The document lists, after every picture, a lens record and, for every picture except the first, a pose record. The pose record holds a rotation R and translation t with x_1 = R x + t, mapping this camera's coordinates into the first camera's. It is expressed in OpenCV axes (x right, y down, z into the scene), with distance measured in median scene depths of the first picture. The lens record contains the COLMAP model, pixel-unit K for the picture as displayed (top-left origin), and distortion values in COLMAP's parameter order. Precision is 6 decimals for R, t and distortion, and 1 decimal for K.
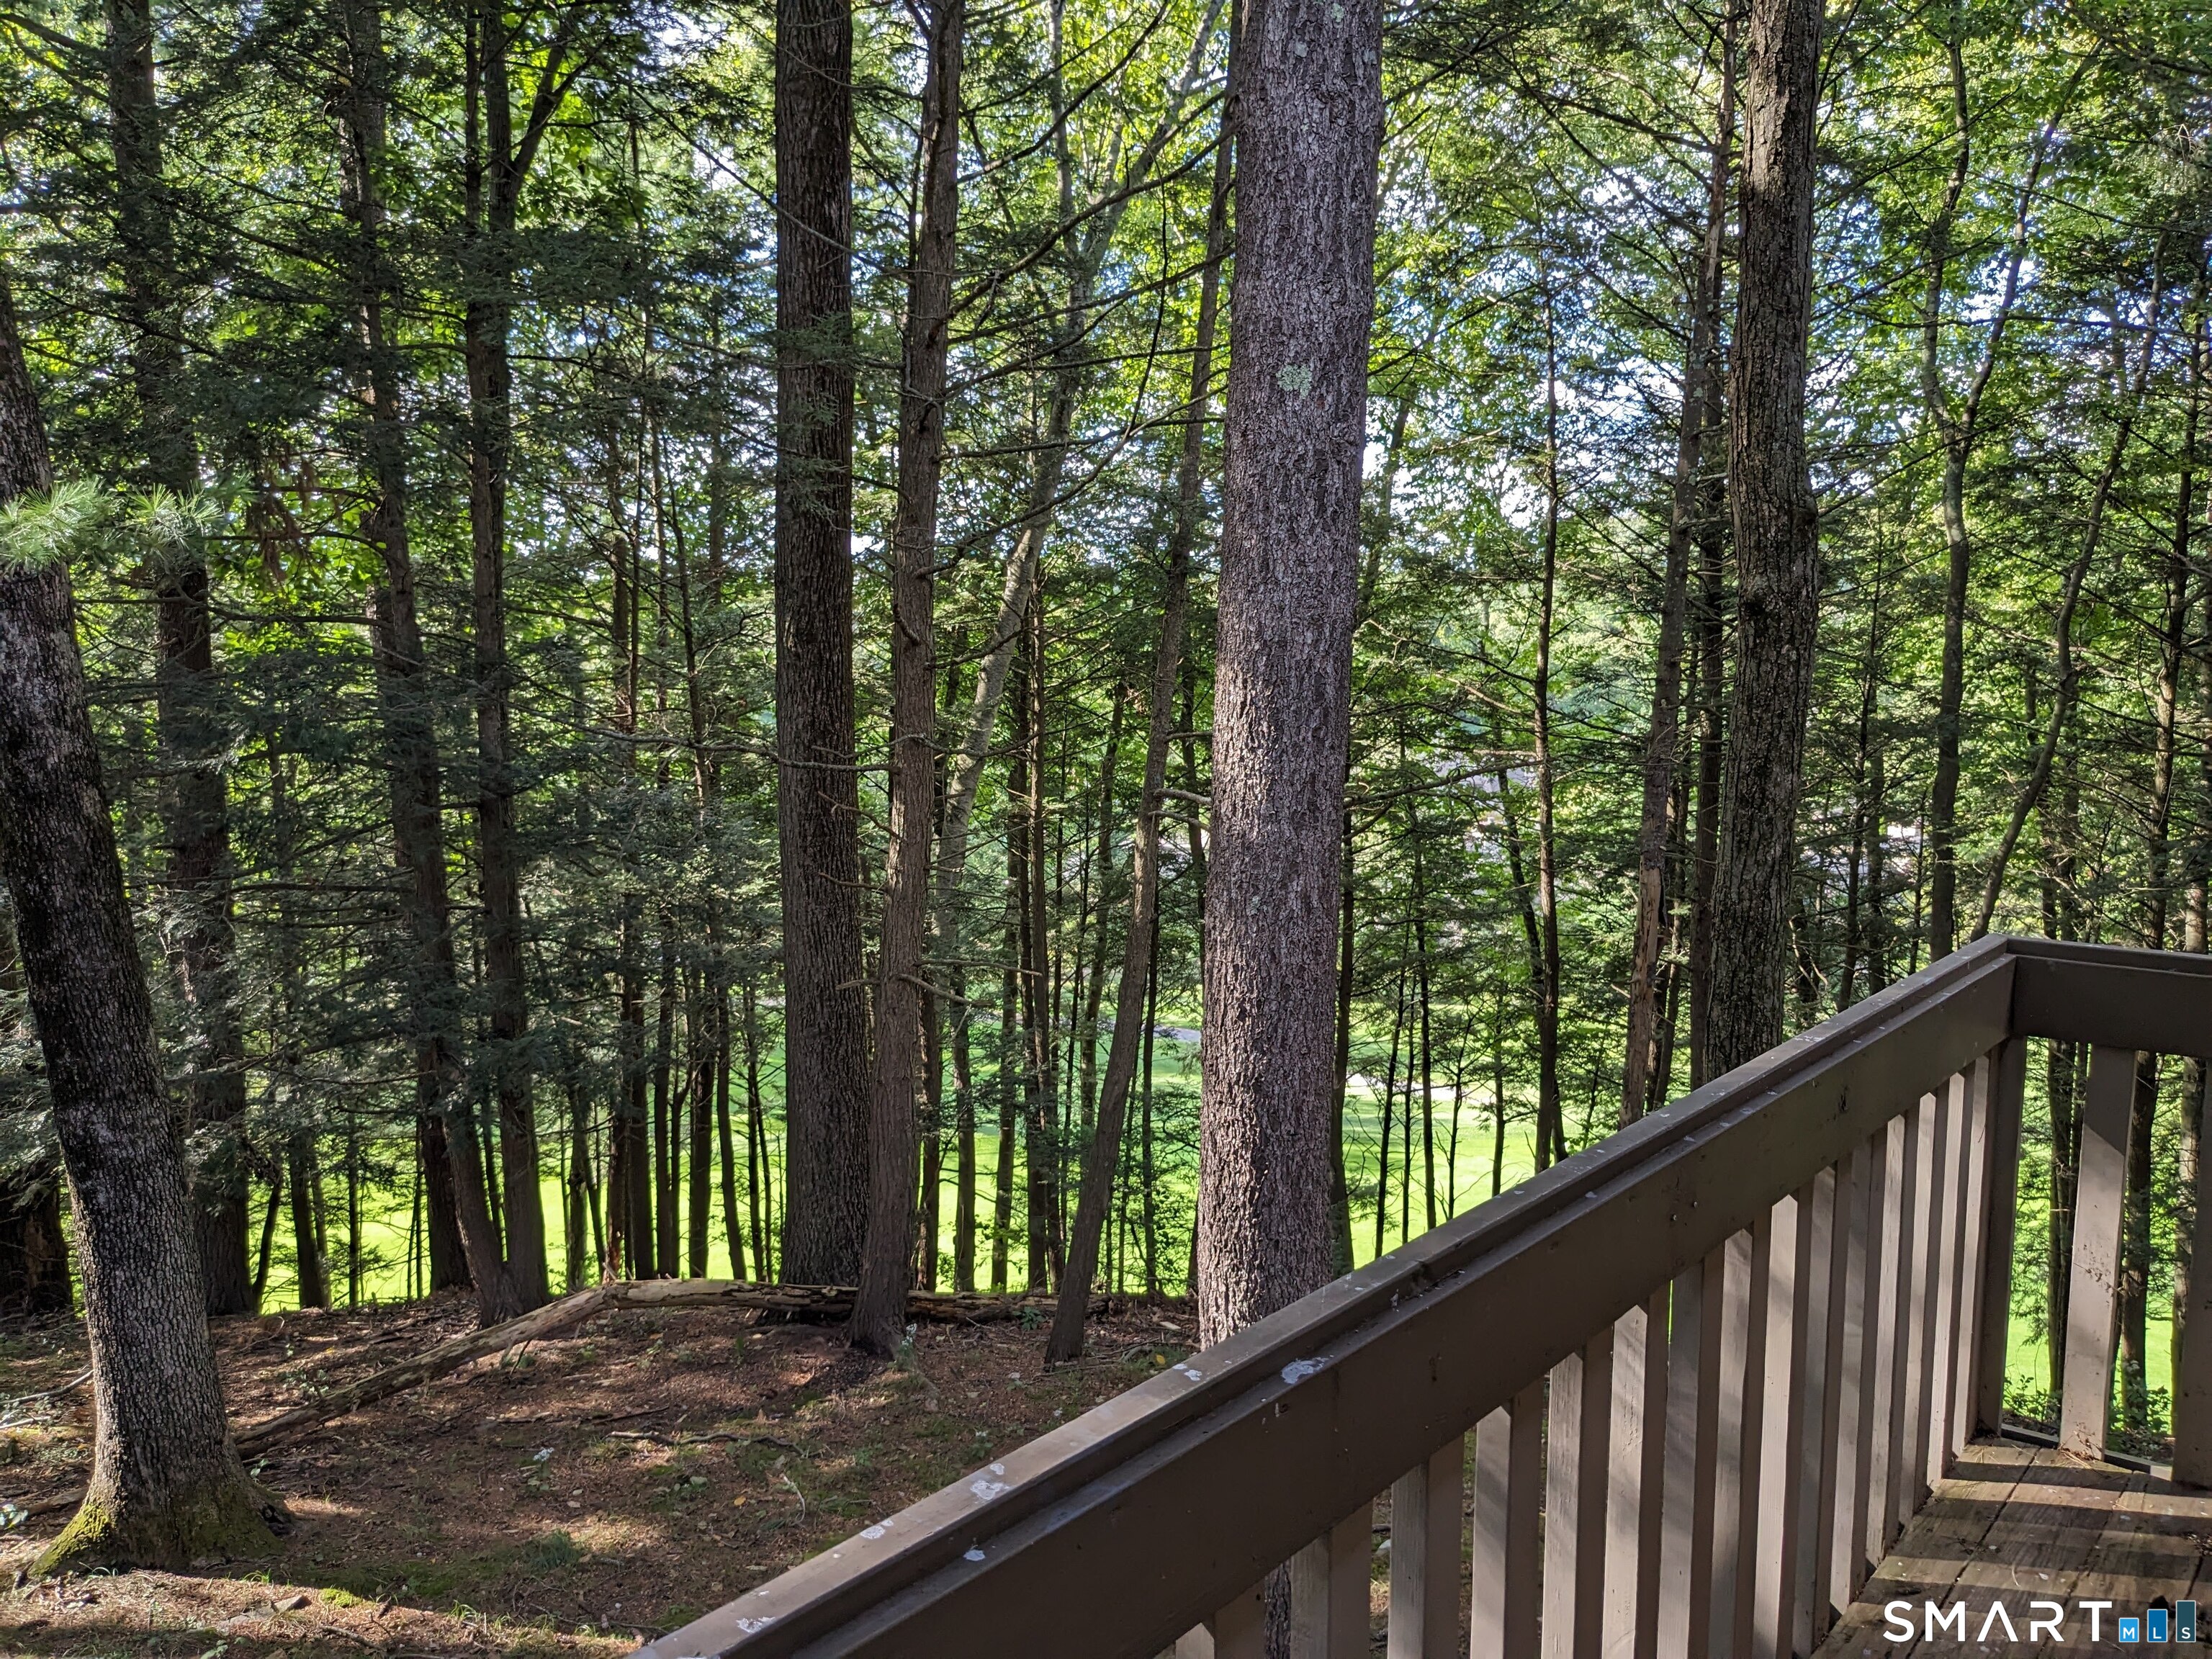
lens RADIAL K [[1754.7, 0, 1103.2], [0, 1754.7, 821.1], [0, 0, 1]] dist [0.055575, -0.091841]
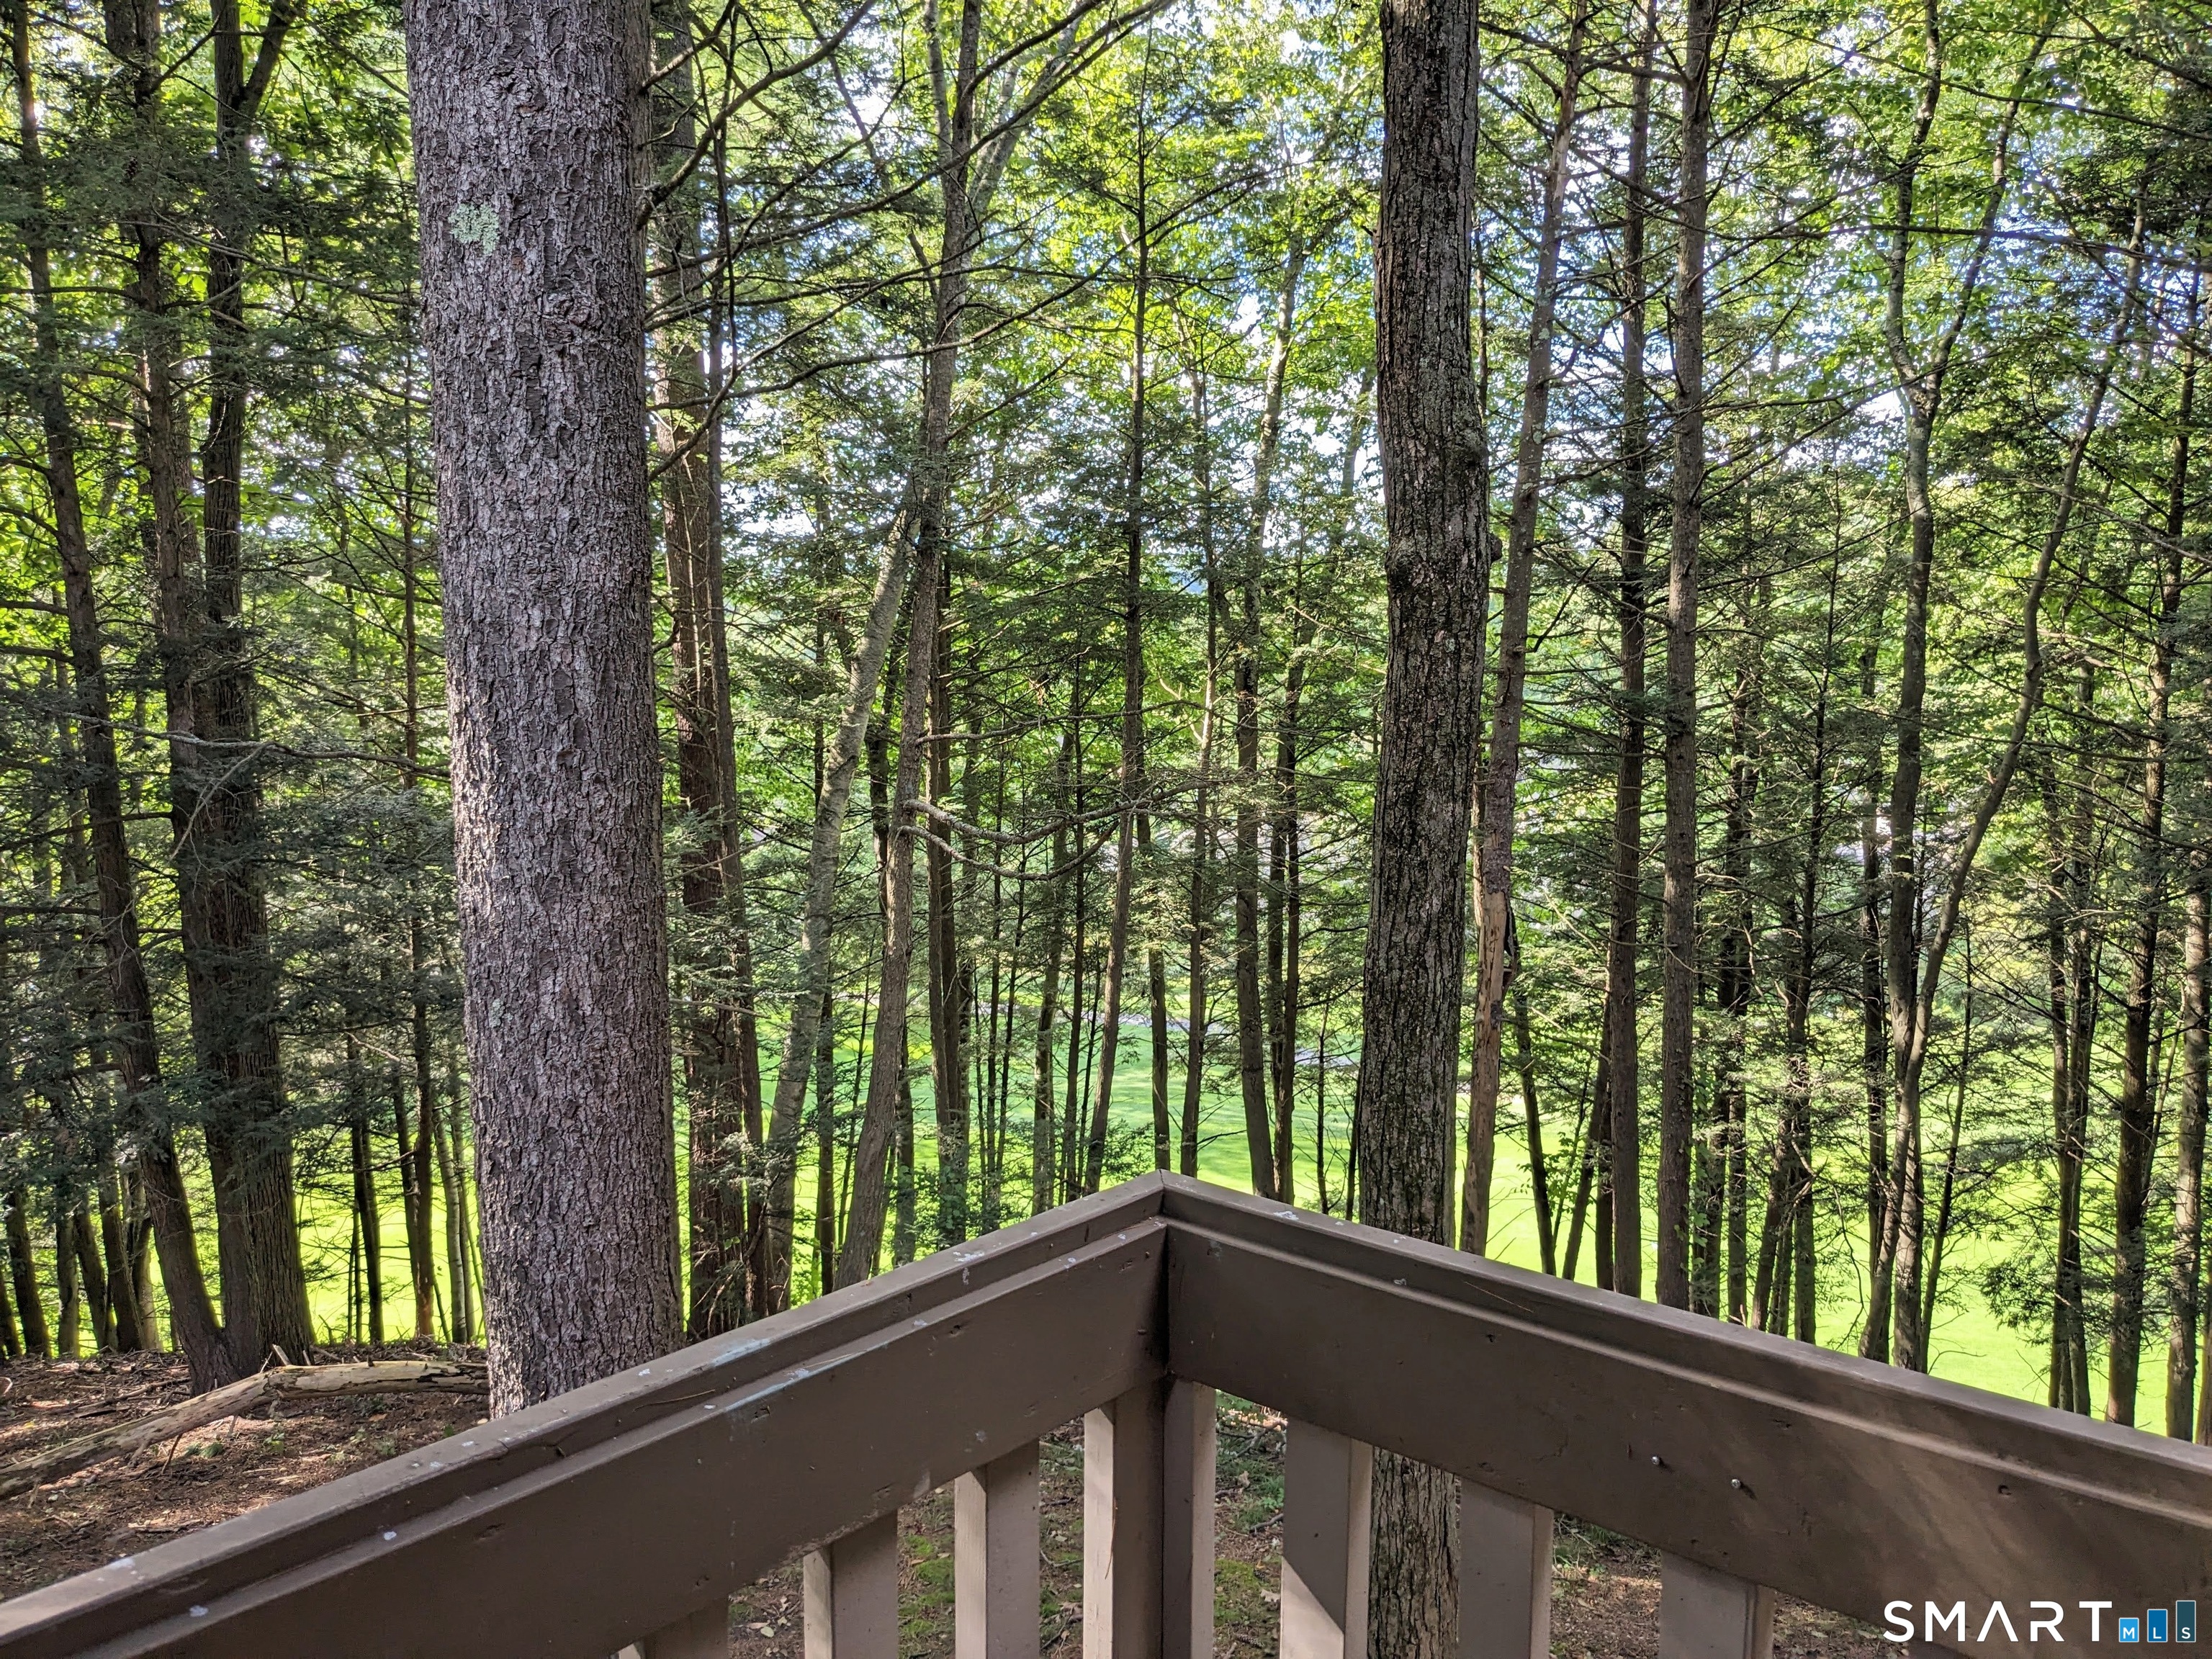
lens RADIAL K [[1754.7, 0, 1107.3], [0, 1754.7, 840.3], [0, 0, 1]] dist [0.055575, -0.091841]
pose [[0.999646, 0.001025, -0.026585, 0.092093], [-0.000583, 0.999861, 0.016649, -0.008169], [0.026599, -0.016627, 0.999508, 0.088216]]
